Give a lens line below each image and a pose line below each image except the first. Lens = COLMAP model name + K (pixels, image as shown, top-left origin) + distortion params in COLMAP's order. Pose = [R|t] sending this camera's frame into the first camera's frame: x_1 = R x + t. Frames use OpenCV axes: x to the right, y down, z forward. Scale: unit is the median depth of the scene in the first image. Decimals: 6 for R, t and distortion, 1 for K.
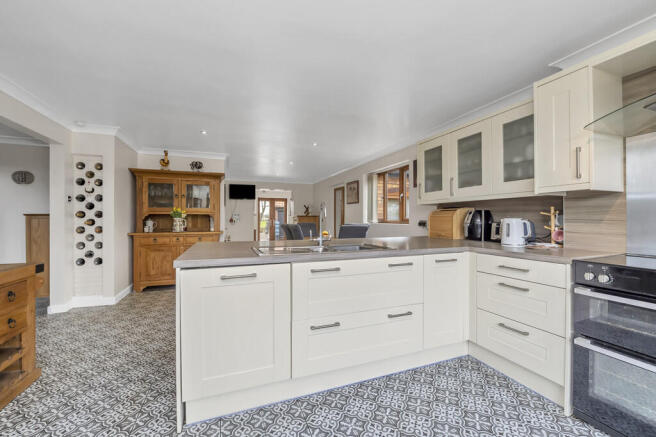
lens RADIAL K [[261.3, 0, 323.4], [0, 261.3, 215.3], [0, 0, 1]] dist [-0.011473, -0.000603]
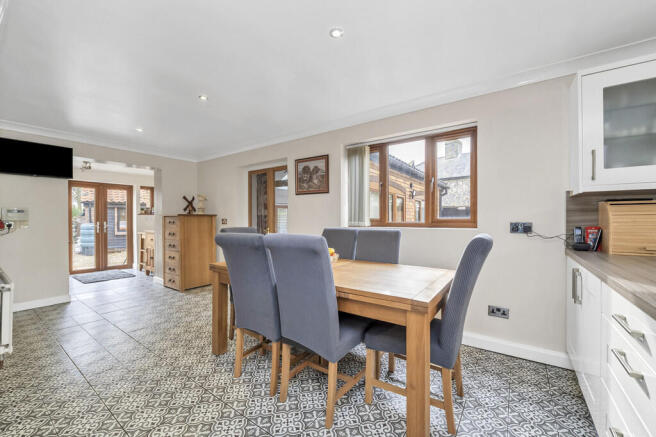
lens RADIAL K [[261.3, 0, 331.3], [0, 261.3, 217.8], [0, 0, 1]] dist [-0.011473, -0.000603]
pose [[0.823240, -0.003319, 0.567683, -0.194003], [-0.001564, 0.999966, 0.008115, 0.003478], [-0.567691, -0.007568, 0.823207, 0.498604]]
